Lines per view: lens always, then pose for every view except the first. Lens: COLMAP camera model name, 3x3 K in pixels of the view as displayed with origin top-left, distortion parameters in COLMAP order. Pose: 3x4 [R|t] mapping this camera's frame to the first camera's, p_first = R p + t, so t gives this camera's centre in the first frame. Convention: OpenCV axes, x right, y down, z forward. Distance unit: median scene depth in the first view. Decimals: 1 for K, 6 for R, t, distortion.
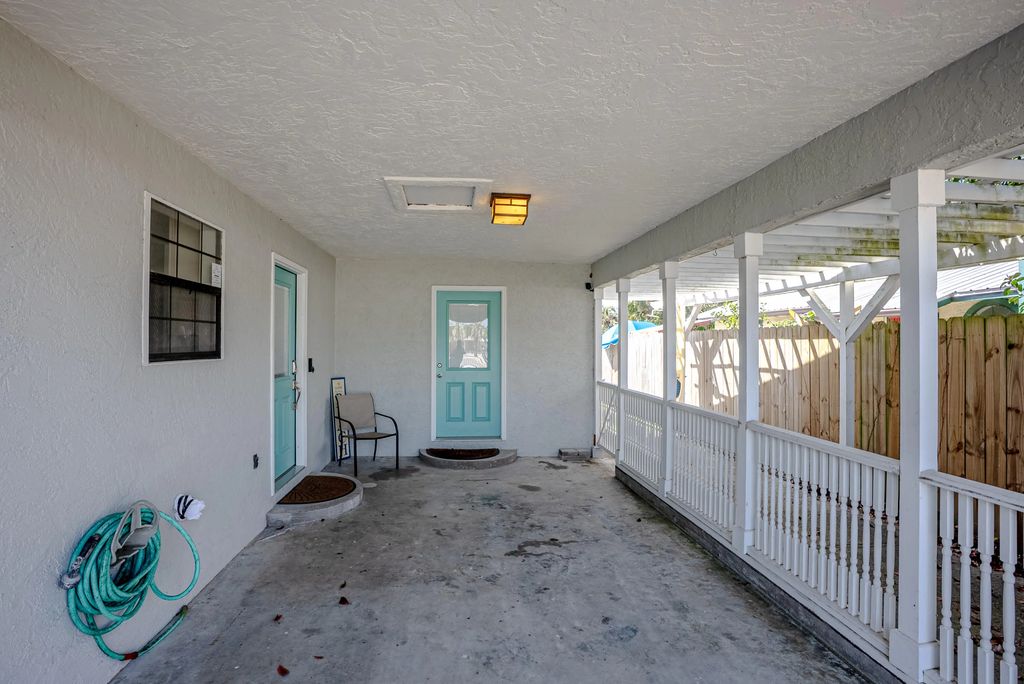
lens RADIAL K [[476.7, 0, 512.0], [0, 476.7, 342.0], [0, 0, 1]] dist [-0.065121, 0.022393]
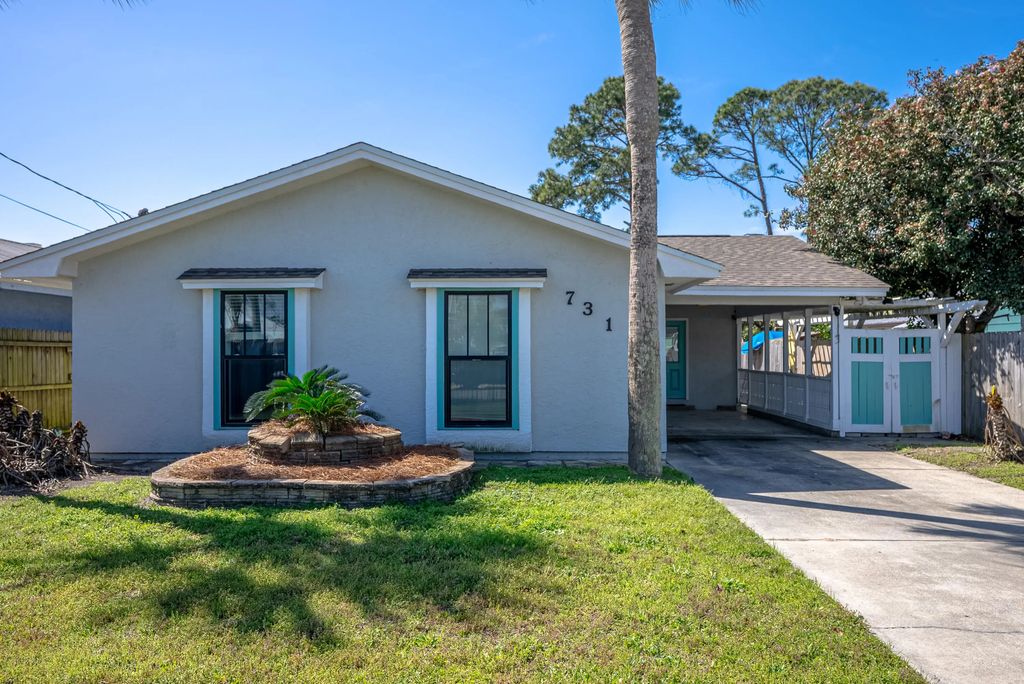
lens RADIAL K [[763.0, 0, 512.0], [0, 763.0, 342.0], [0, 0, 1]] dist [0.037374, 0.000910]
pose [[0.993090, -0.003949, -0.117289, -0.347482], [0.002763, 0.999943, -0.010274, 0.006739], [0.117323, 0.009879, 0.993045, -2.075275]]
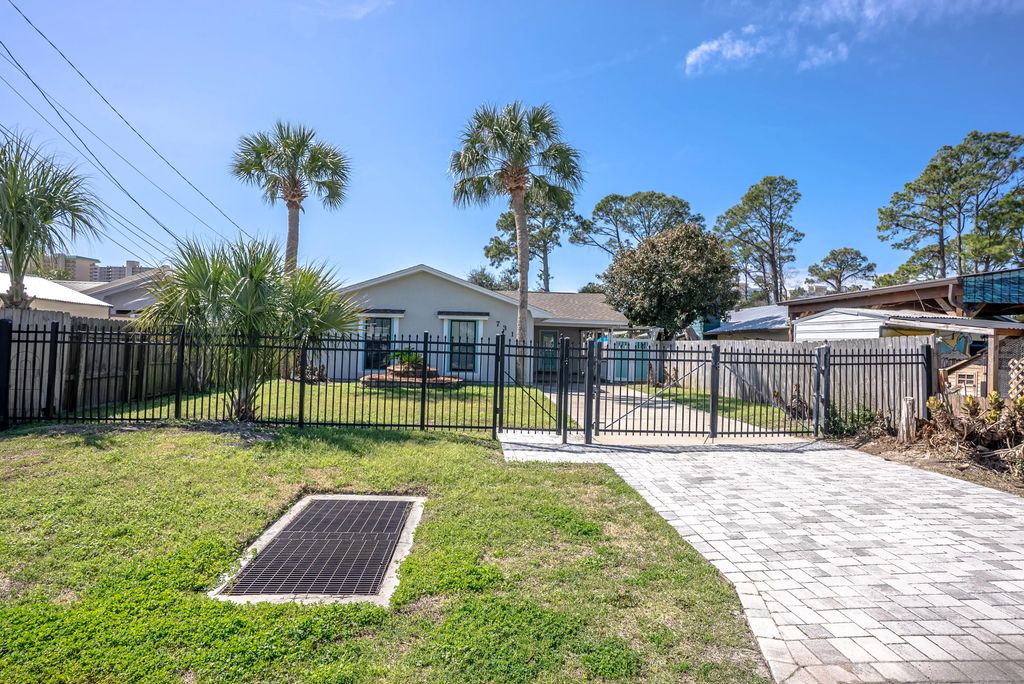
lens RADIAL K [[563.0, 0, 512.0], [0, 563.0, 342.0], [0, 0, 1]] dist [-0.000030, -0.000010]
pose [[0.998896, 0.022719, -0.041111, -0.200258], [-0.022942, 0.999724, -0.004962, 0.014154], [0.040987, 0.005899, 0.999142, -3.648351]]
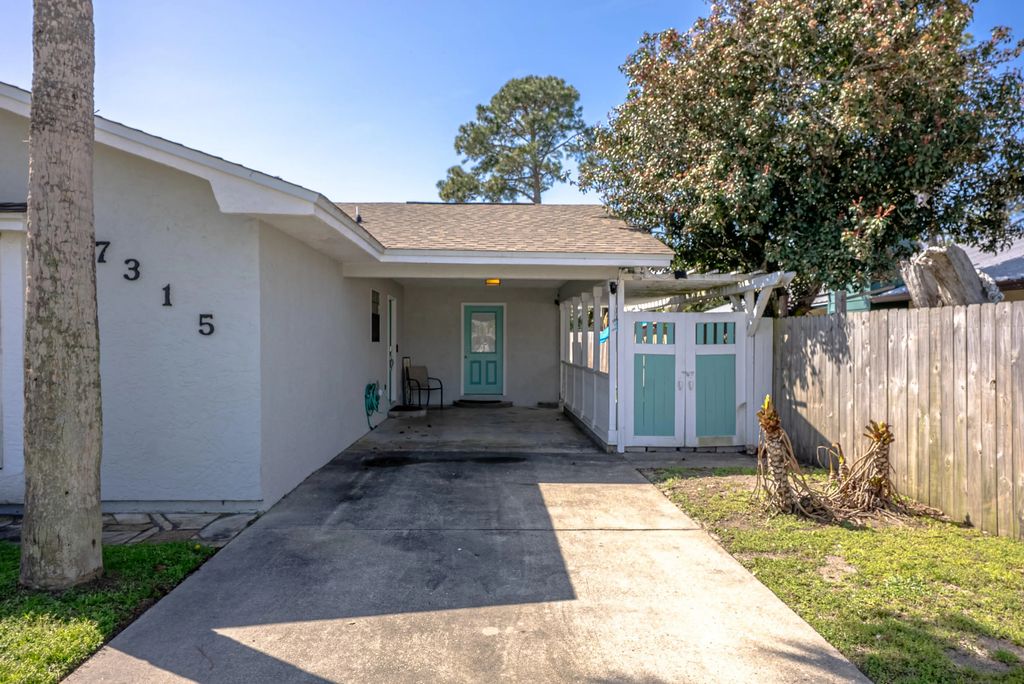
lens RADIAL K [[640.7, 0, 512.0], [0, 640.7, 342.0], [0, 0, 1]] dist [-0.015708, 0.001046]
pose [[0.996107, 0.001396, -0.088145, 0.204624], [-0.001049, 0.999992, 0.003985, 0.010714], [0.088150, -0.003877, 0.996100, -1.212524]]
